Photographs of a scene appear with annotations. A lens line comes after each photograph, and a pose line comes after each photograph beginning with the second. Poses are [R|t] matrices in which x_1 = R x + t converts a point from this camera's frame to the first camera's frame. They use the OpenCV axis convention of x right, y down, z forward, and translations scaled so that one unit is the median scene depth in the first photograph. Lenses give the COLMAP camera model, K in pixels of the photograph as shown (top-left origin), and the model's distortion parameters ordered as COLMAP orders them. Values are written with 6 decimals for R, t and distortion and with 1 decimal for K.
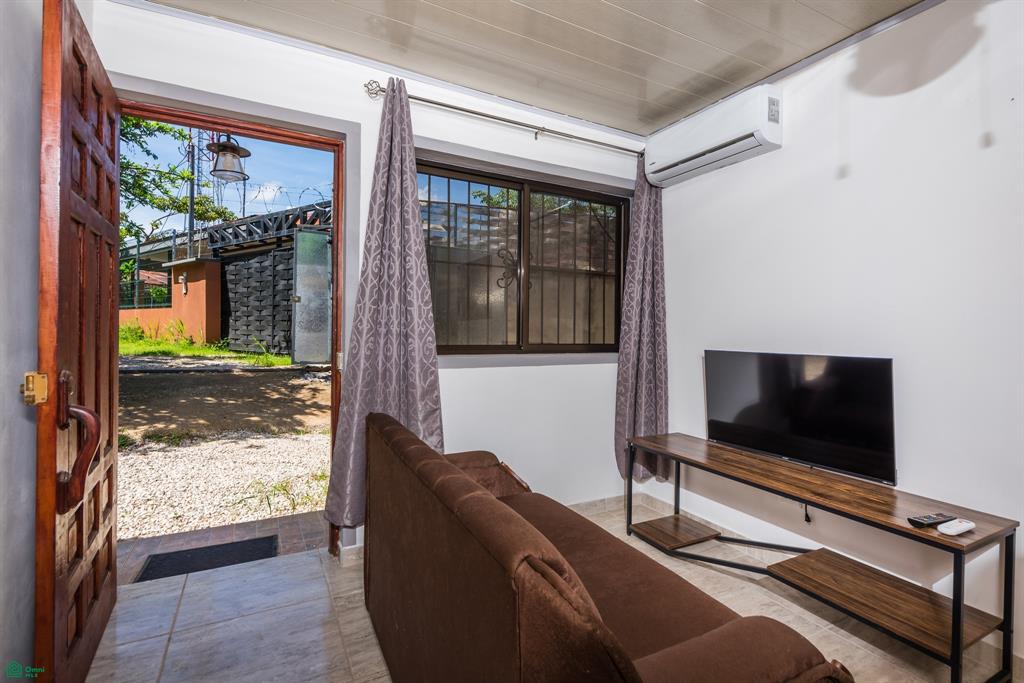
lens RADIAL K [[476.3, 0, 514.5], [0, 476.3, 340.5], [0, 0, 1]] dist [0.002368, 0.000580]
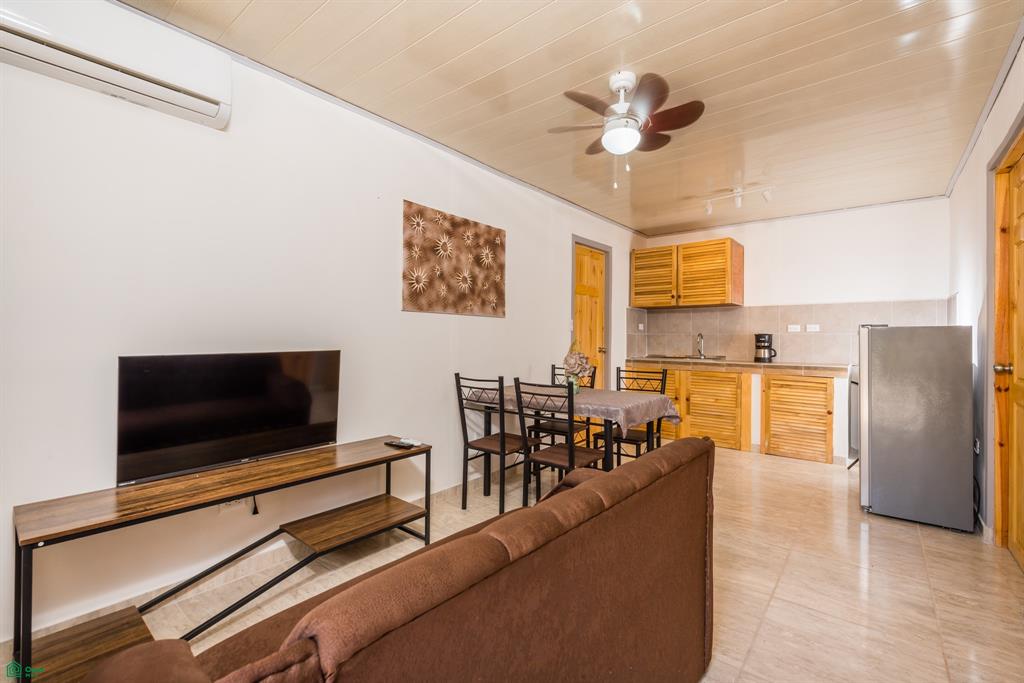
lens RADIAL K [[454.4, 0, 512.0], [0, 454.4, 341.5], [0, 0, 1]] dist [0.000867, 0.000207]
pose [[-0.385062, -0.026995, 0.922496, -0.241643], [0.009558, 0.999402, 0.033235, -0.010391], [-0.922841, 0.021614, -0.384573, 0.416130]]
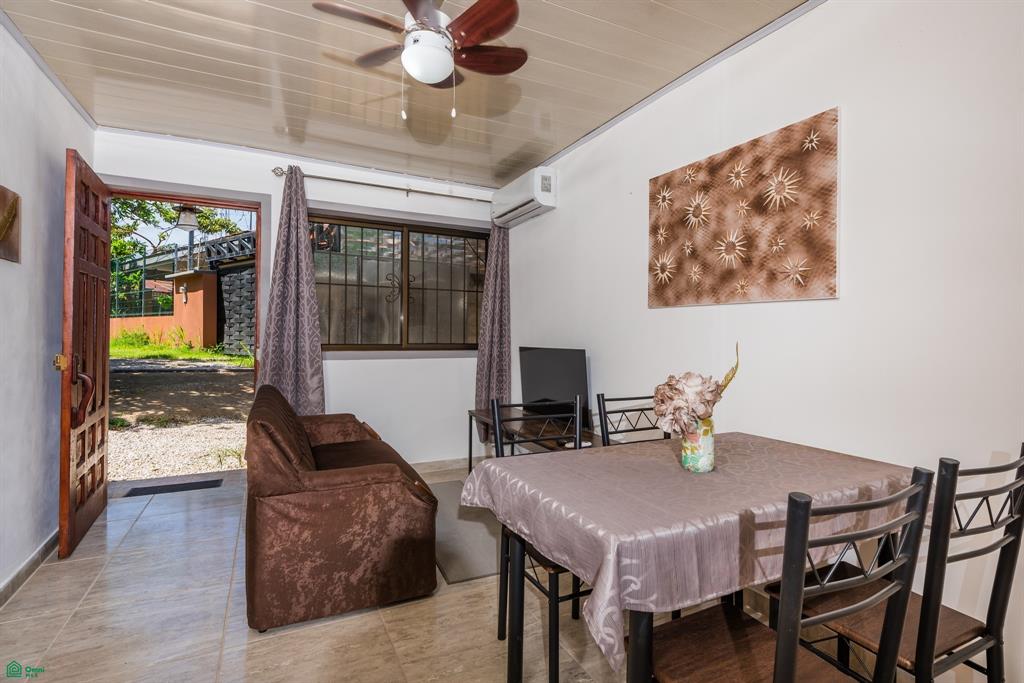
lens RADIAL K [[484.5, 0, 512.0], [0, 484.5, 341.5], [0, 0, 1]] dist [-0.000294, -0.000689]
pose [[0.999691, -0.001592, -0.024794, 0.234768], [0.001324, 0.999940, -0.010830, 0.010968], [0.024810, 0.010794, 0.999634, -0.246450]]
